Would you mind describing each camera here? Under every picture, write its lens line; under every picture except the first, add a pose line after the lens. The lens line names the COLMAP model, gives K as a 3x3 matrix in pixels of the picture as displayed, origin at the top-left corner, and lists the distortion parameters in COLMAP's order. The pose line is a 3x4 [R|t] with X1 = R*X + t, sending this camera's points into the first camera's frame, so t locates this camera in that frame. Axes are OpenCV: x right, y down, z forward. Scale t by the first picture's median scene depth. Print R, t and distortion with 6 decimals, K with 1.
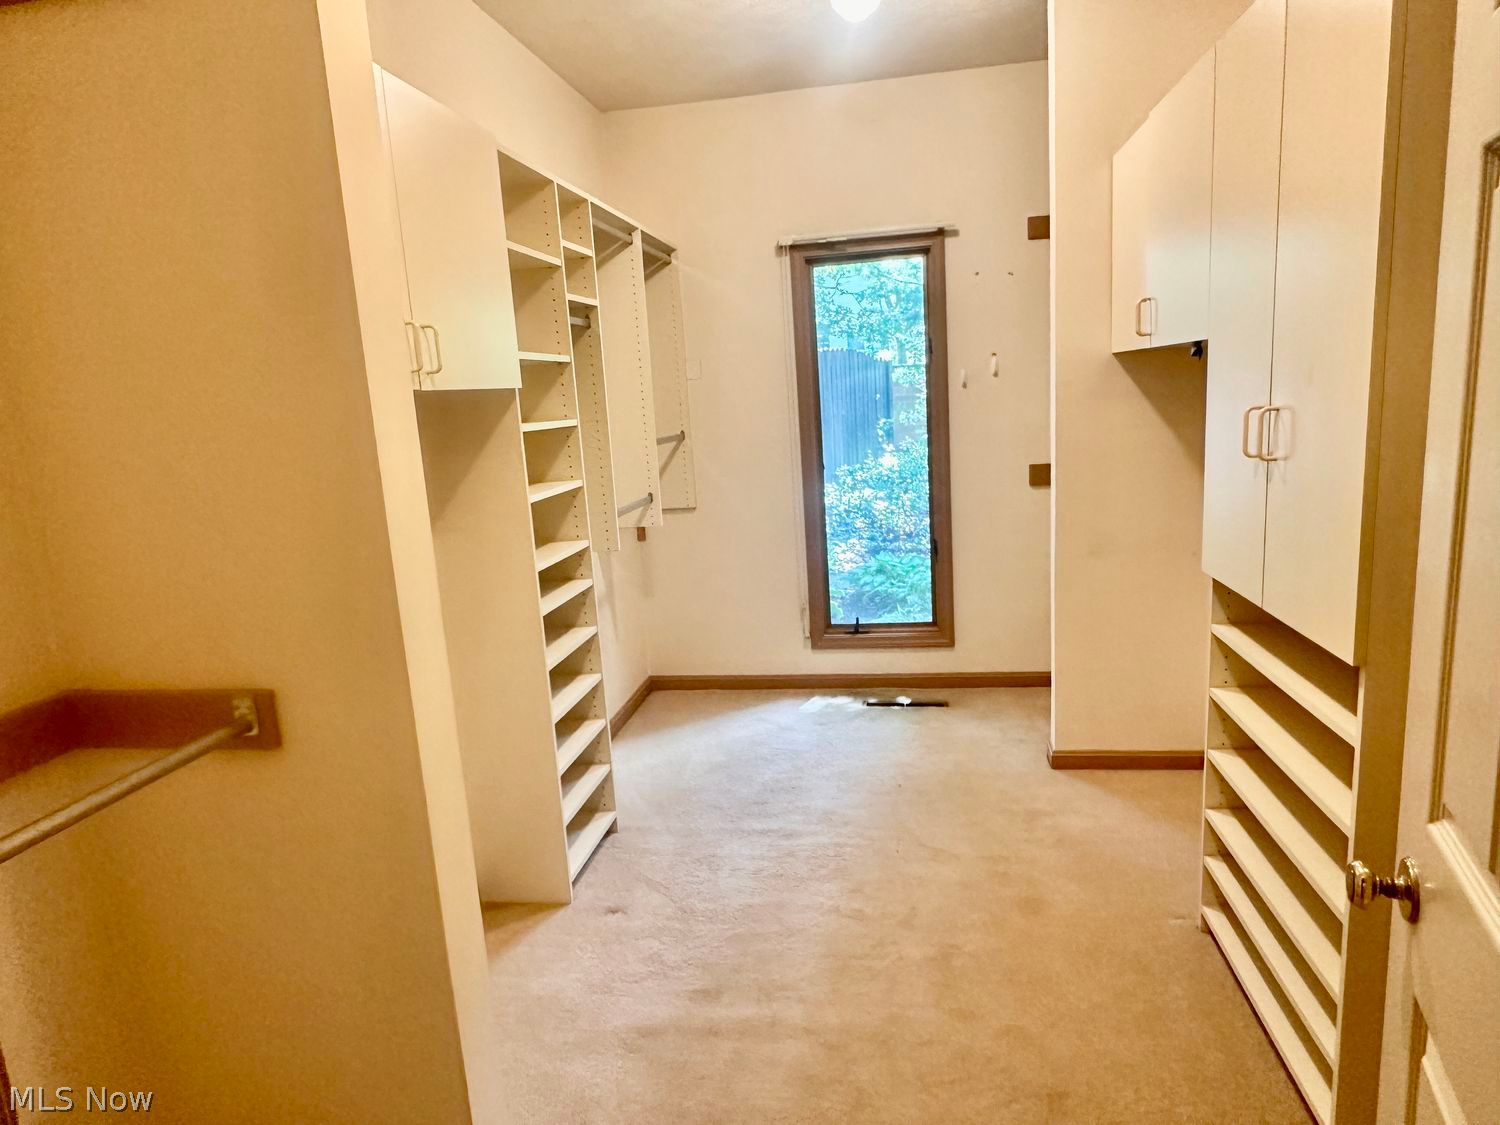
lens RADIAL K [[976.8, 0, 747.2], [0, 976.8, 594.8], [0, 0, 1]] dist [-0.004446, -0.000706]
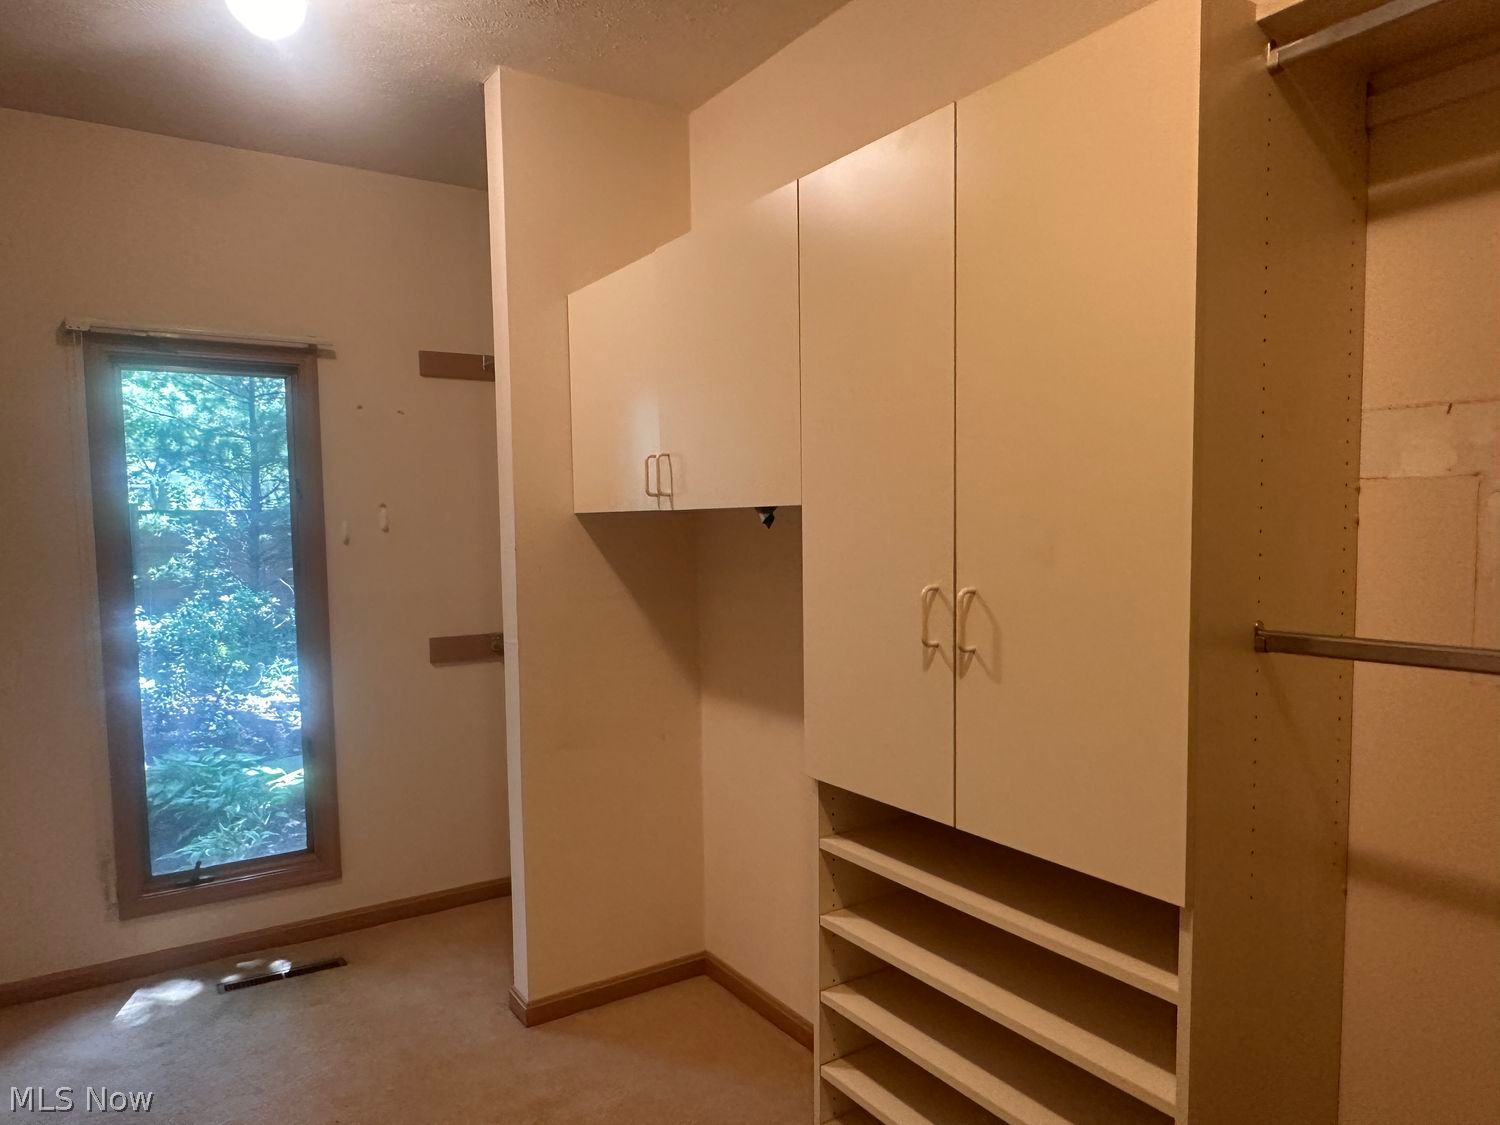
lens RADIAL K [[976.8, 0, 747.2], [0, 976.8, 594.8], [0, 0, 1]] dist [-0.004446, -0.000706]
pose [[0.738156, 0.003141, 0.674623, -0.072538], [0.103083, 0.987721, -0.117389, -0.045682], [-0.666708, 0.156194, 0.728769, 0.214538]]
